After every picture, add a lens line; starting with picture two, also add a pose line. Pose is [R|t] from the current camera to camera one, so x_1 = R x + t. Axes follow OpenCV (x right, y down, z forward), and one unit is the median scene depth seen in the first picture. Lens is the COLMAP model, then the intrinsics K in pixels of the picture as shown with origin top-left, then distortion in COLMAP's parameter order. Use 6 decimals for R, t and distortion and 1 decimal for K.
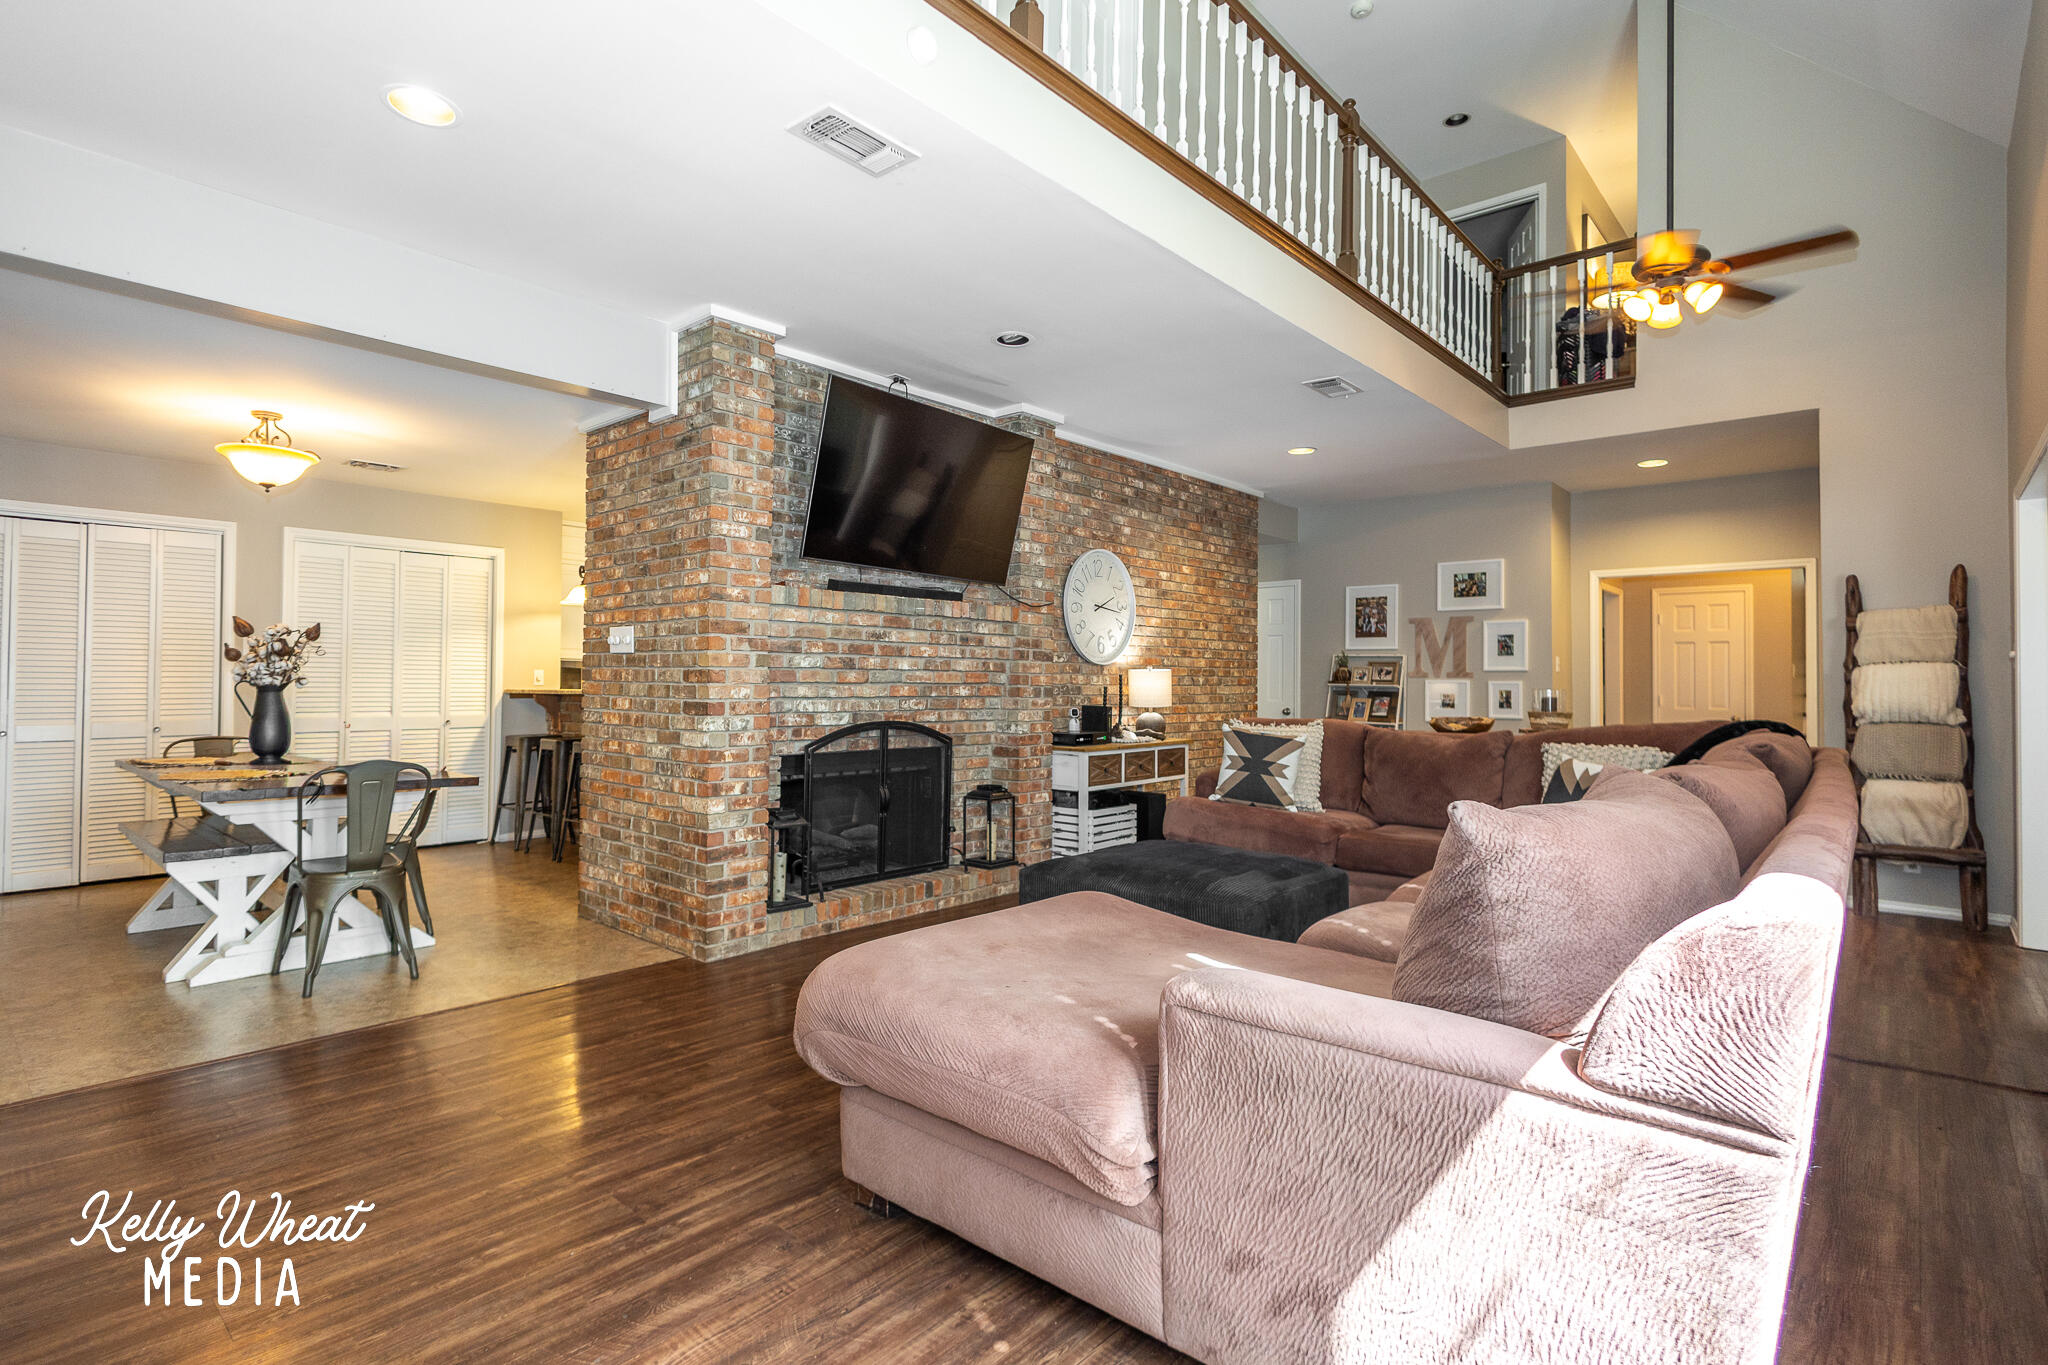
lens RADIAL K [[949.1, 0, 960.1], [0, 949.1, 666.2], [0, 0, 1]] dist [0.009836, -0.003152]
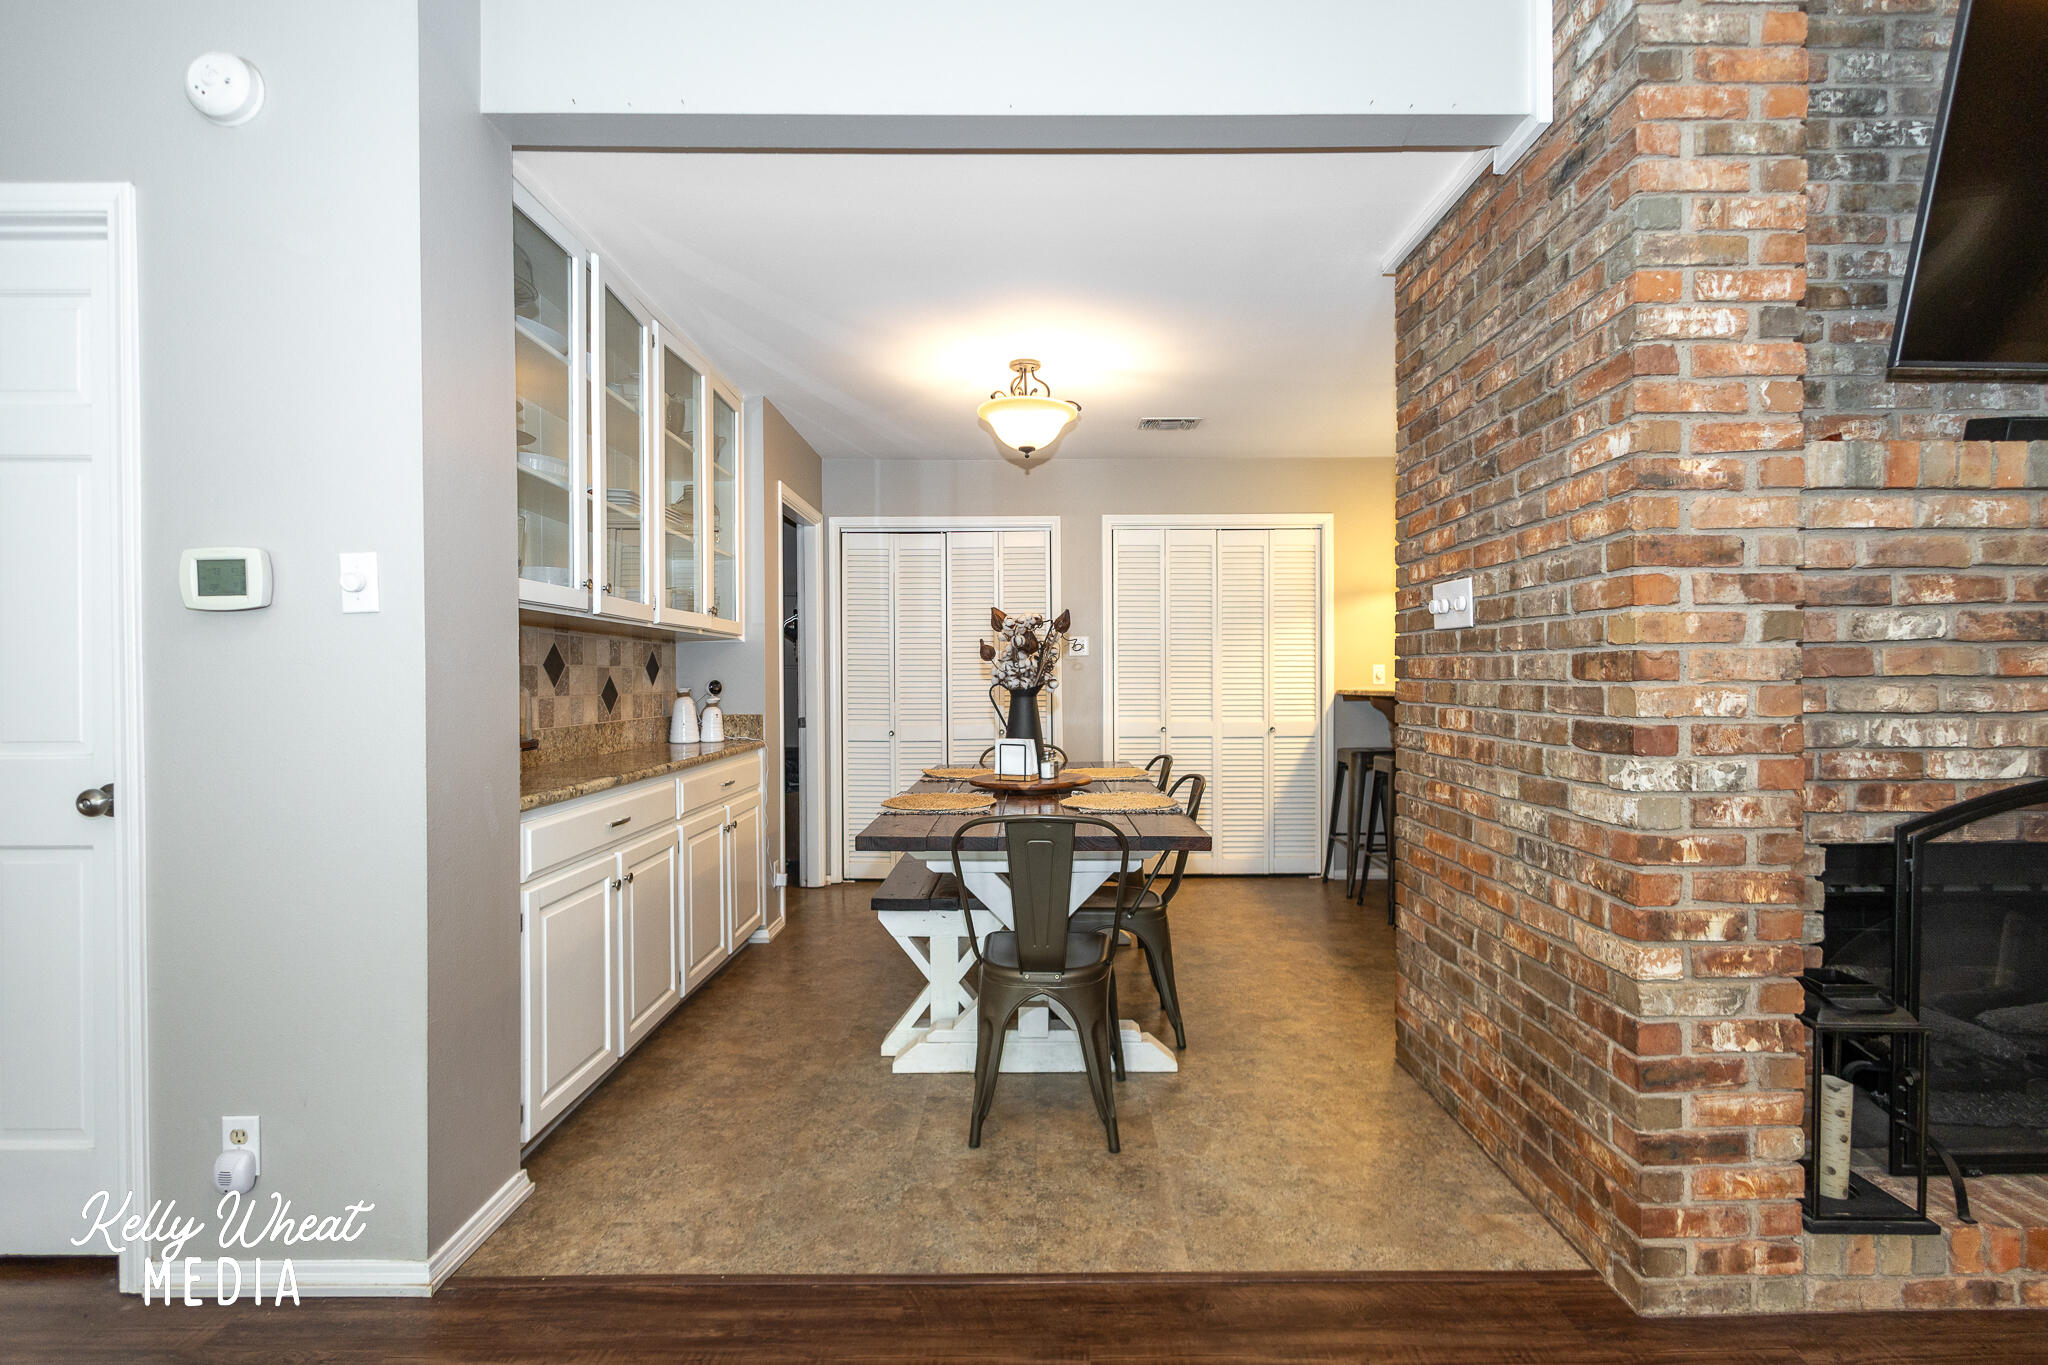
lens RADIAL K [[949.1, 0, 1039.3], [0, 949.1, 685.5], [0, 0, 1]] dist [0.009836, -0.003152]
pose [[0.690670, -0.006261, -0.723143, -0.124784], [0.024046, 0.999608, 0.014311, 0.006110], [0.722770, -0.027273, 0.690550, 0.453655]]
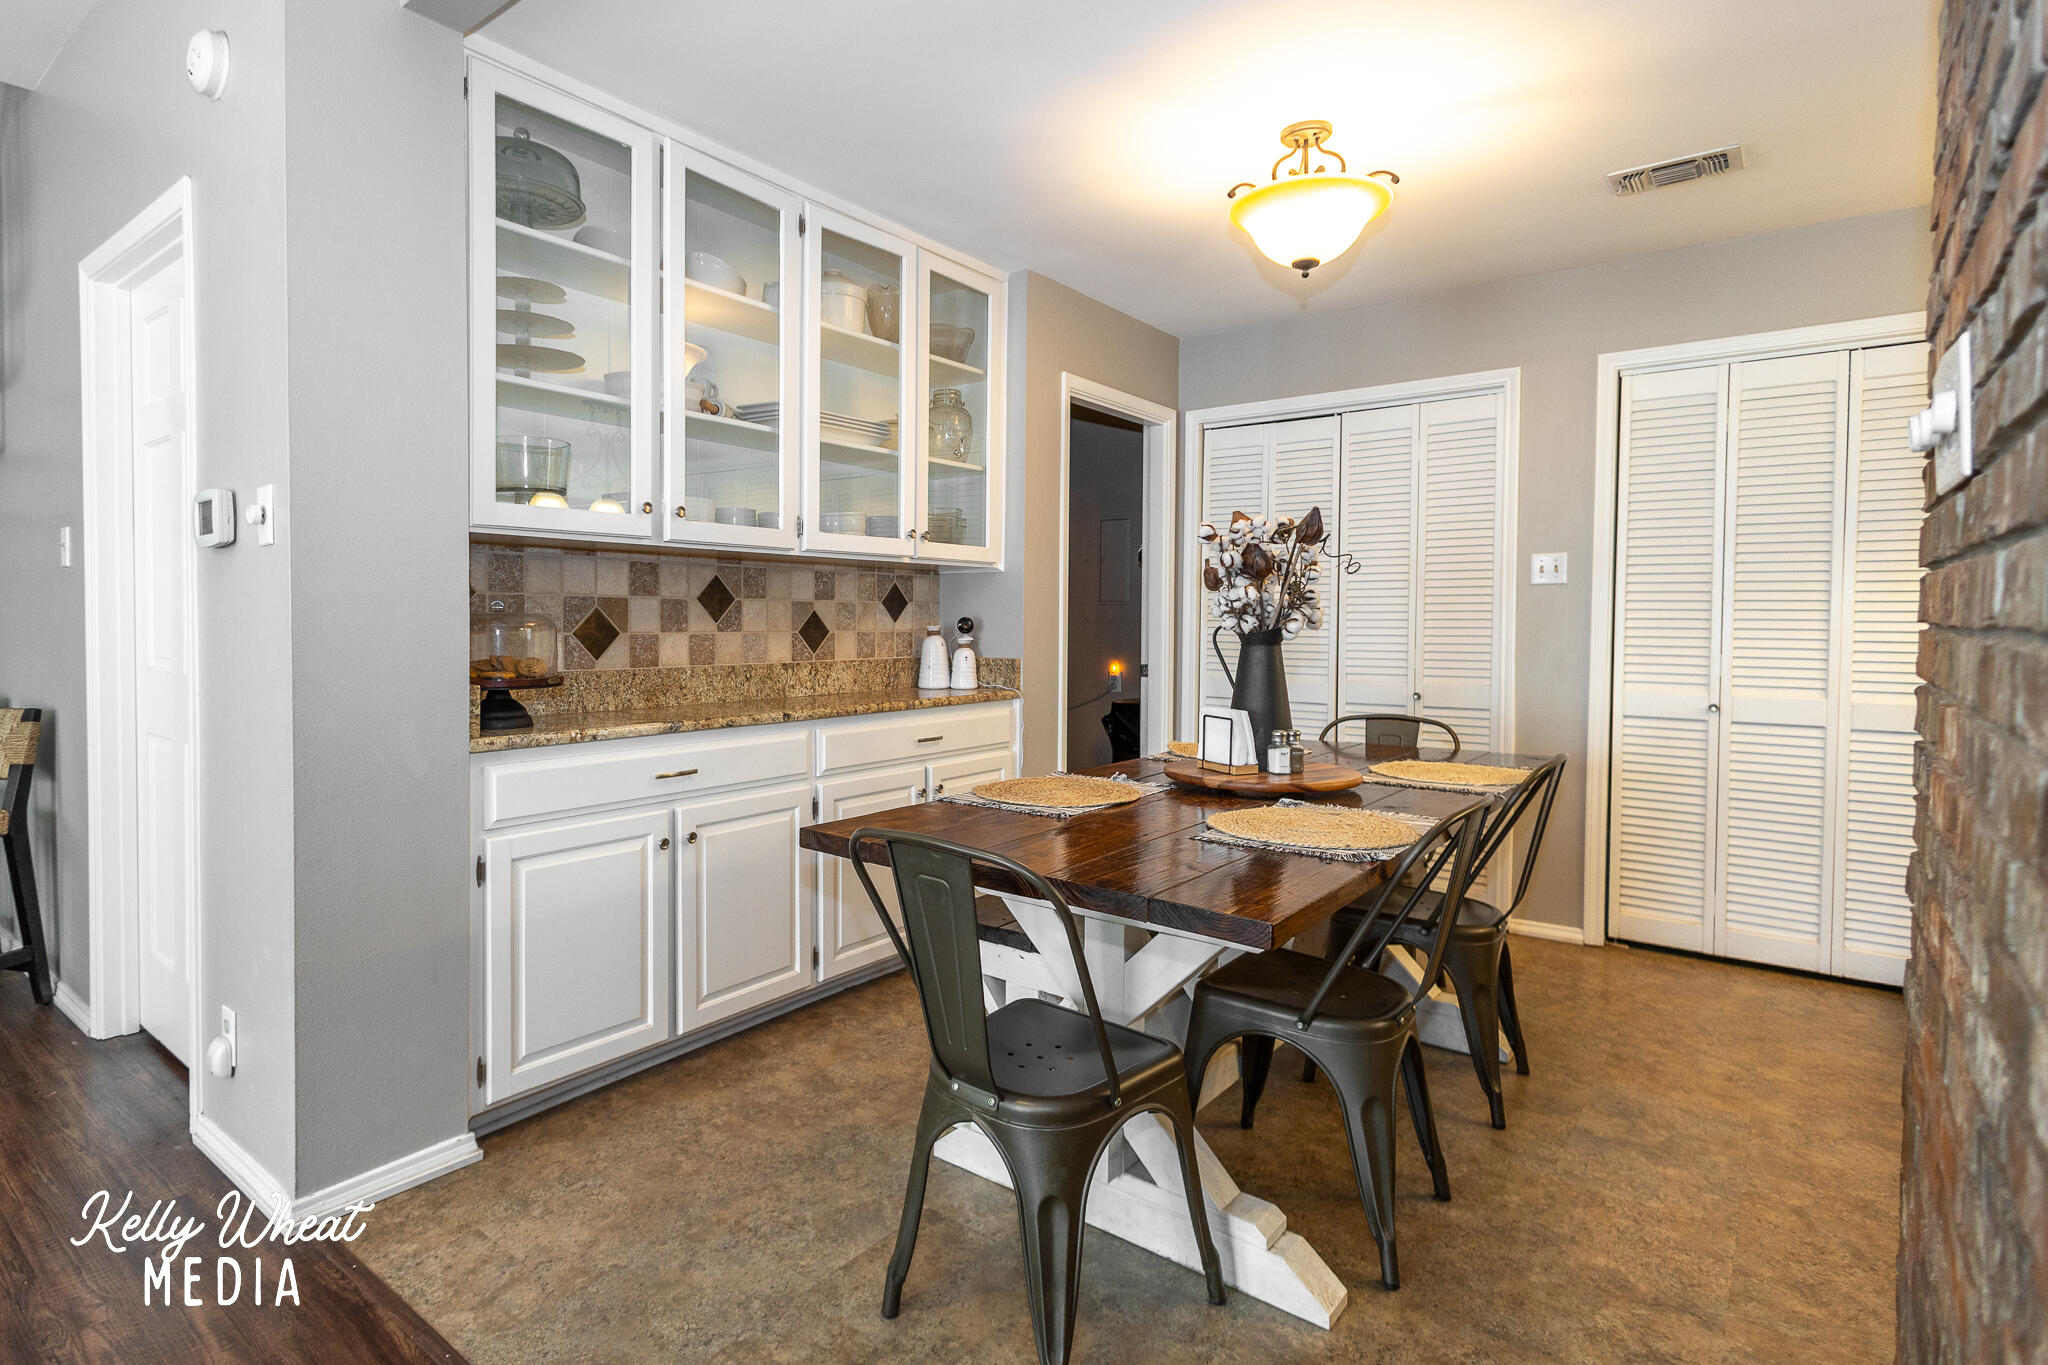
lens RADIAL K [[1039.0, 0, 959.9], [0, 1039.0, 645.0], [0, 0, 1]] dist [0.011065, -0.000801]
pose [[0.060895, 0.018653, -0.997970, -0.150778], [0.015331, 0.999690, 0.019621, 0.013203], [0.998026, -0.016495, 0.060590, 0.811779]]
